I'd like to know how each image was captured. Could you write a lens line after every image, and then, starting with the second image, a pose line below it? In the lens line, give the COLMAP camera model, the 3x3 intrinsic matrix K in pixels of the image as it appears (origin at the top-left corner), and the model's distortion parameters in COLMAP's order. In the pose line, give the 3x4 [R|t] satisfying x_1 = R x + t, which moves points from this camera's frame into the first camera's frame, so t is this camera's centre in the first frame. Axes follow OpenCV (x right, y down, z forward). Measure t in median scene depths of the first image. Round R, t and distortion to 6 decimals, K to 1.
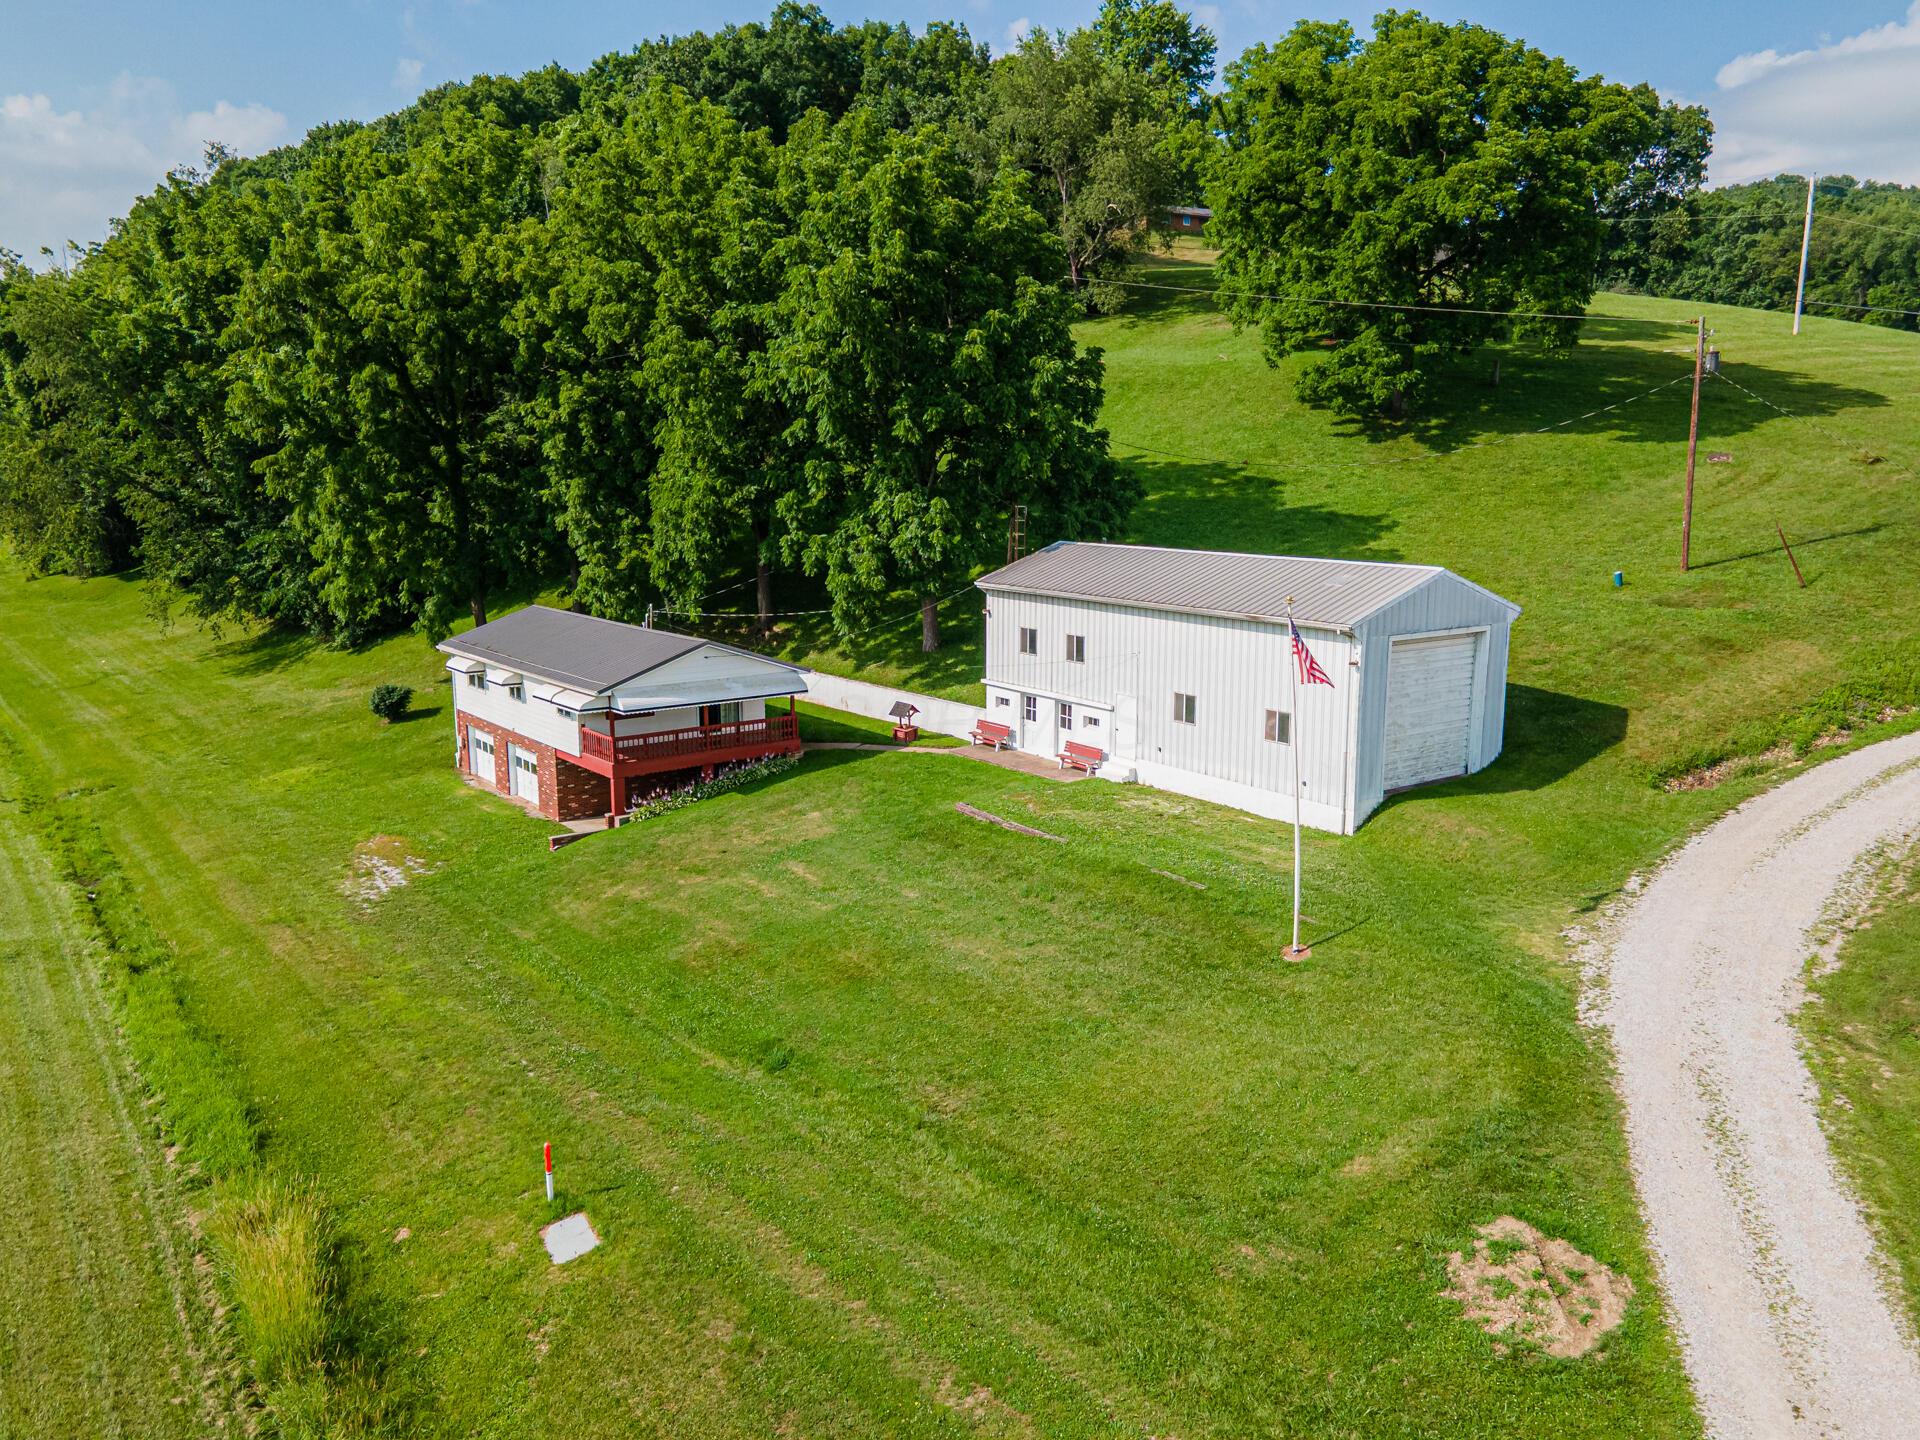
lens RADIAL K [[1396.4, 0, 960.0], [0, 1396.4, 720.0], [0, 0, 1]] dist [0.029477, 0.048083]
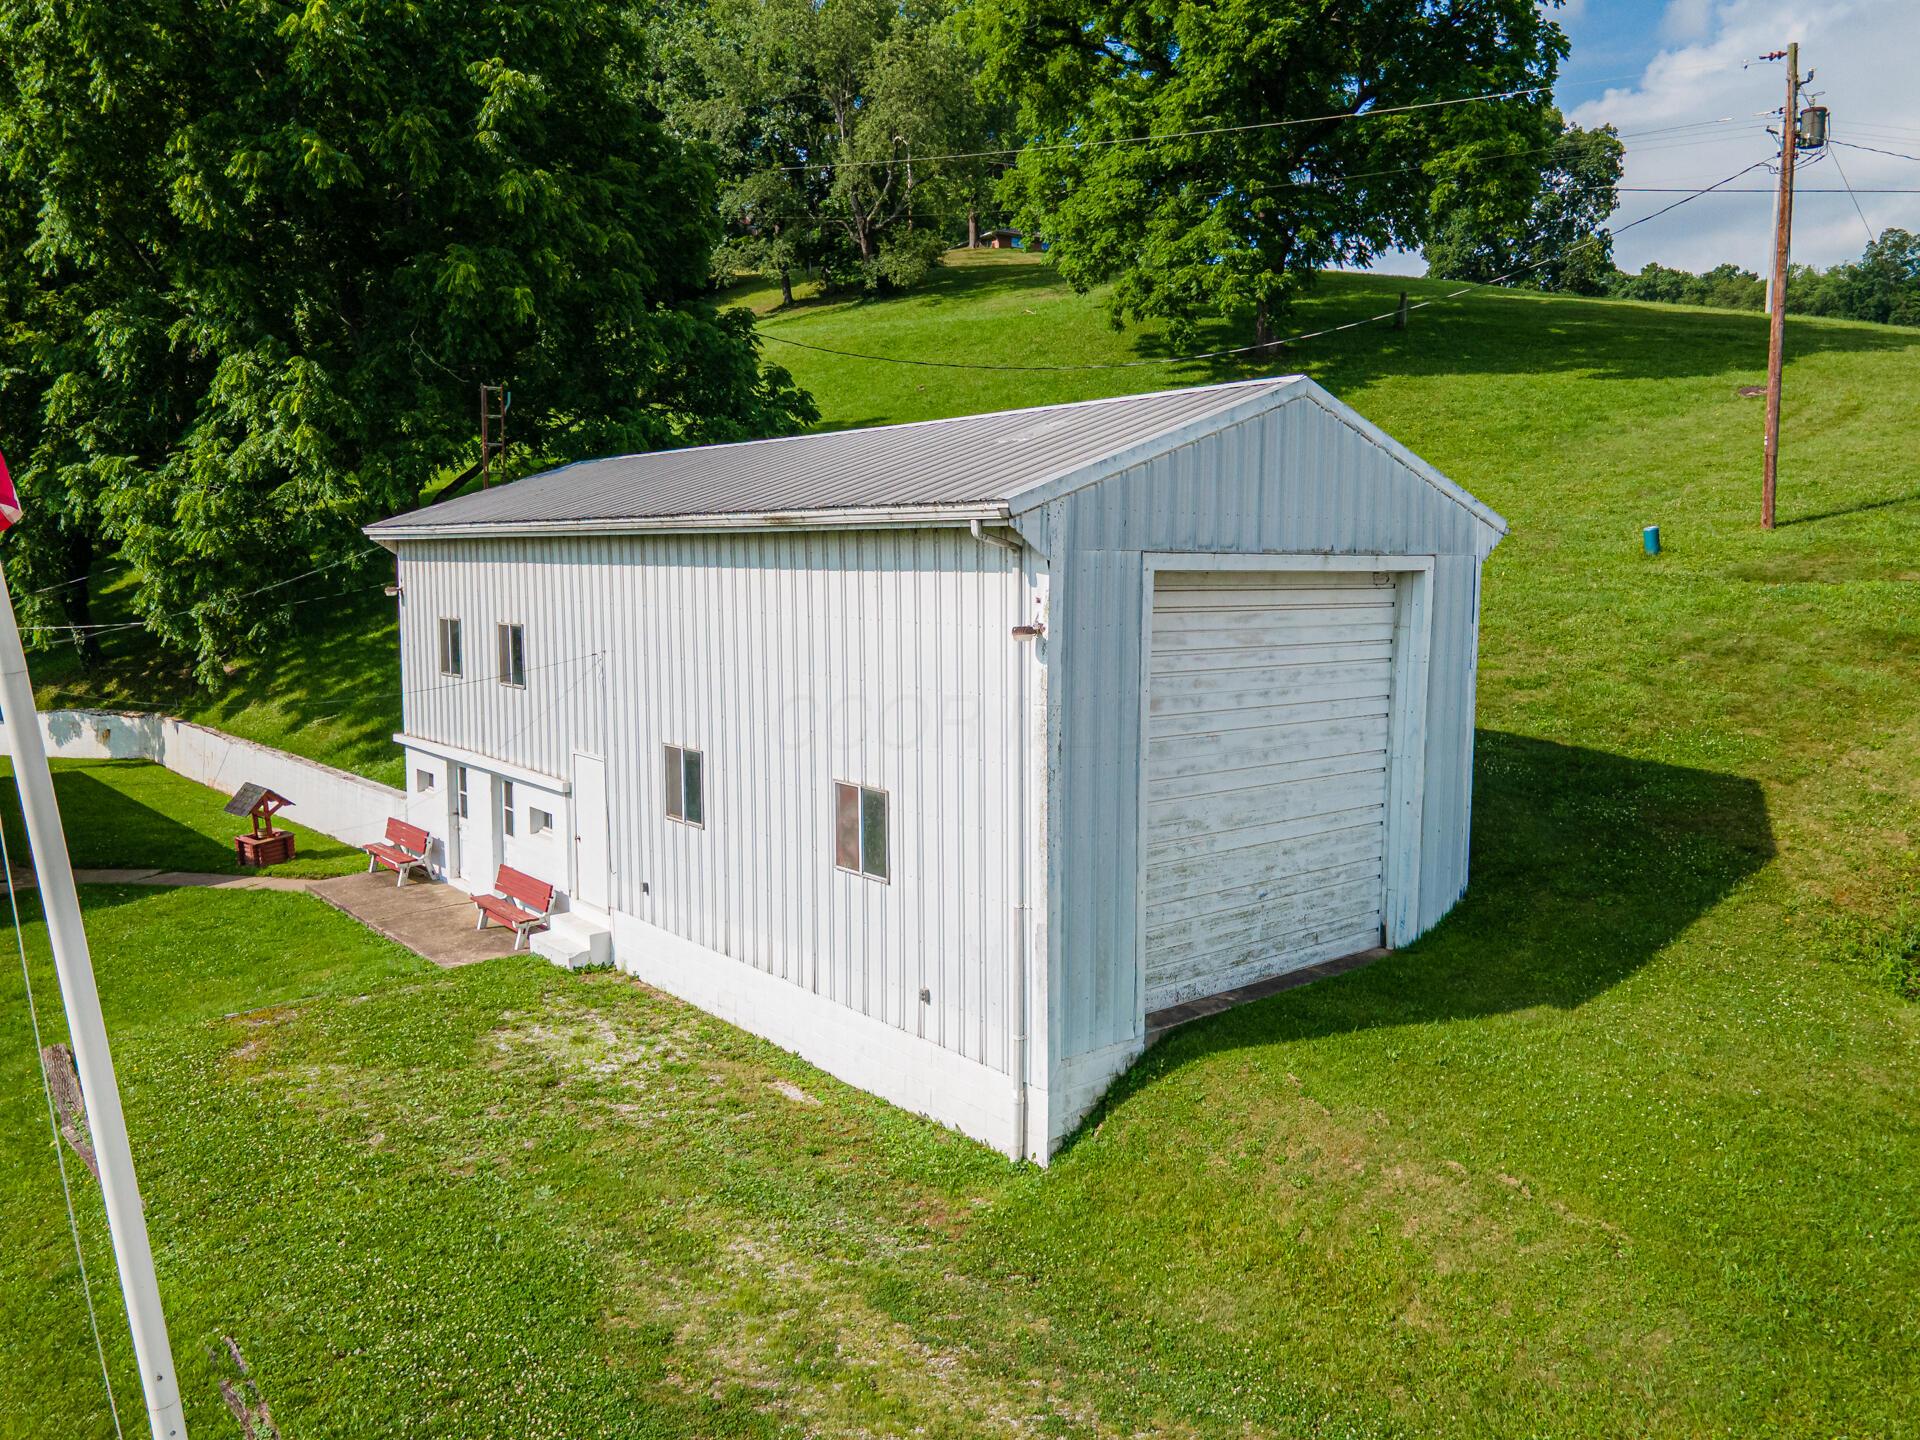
lens RADIAL K [[1413.0, 0, 950.3], [0, 1413.0, 720.0], [0, 0, 1]] dist [0.052169, 0.002708]
pose [[0.998363, -0.004755, 0.056989, 0.191108], [0.008677, 0.997595, -0.068772, 0.001474], [-0.056525, 0.069154, 0.996003, 0.532249]]
